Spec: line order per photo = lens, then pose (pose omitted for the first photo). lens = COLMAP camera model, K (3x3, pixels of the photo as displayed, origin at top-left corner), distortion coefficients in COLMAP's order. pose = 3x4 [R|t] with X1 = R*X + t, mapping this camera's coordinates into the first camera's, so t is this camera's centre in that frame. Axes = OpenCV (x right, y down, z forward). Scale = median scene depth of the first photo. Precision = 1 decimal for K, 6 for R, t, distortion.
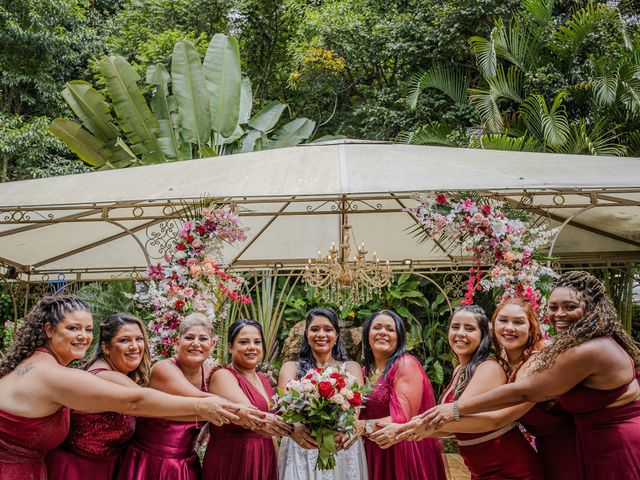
lens RADIAL K [[597.3, 0, 314.0], [0, 597.3, 234.3], [0, 0, 1]] dist [-0.005420, 0.000000]
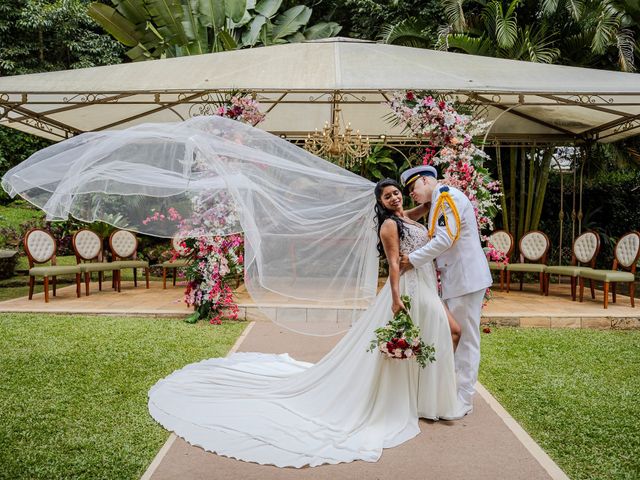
lens RADIAL K [[481.6, 0, 318.2], [0, 481.6, 238.9], [0, 0, 1]] dist [-0.038230, 0.026340]
pose [[0.999279, 0.023321, 0.029964, -0.017321], [-0.030483, 0.963250, 0.266873, -0.027622], [-0.022639, -0.267594, 0.963266, -0.116177]]
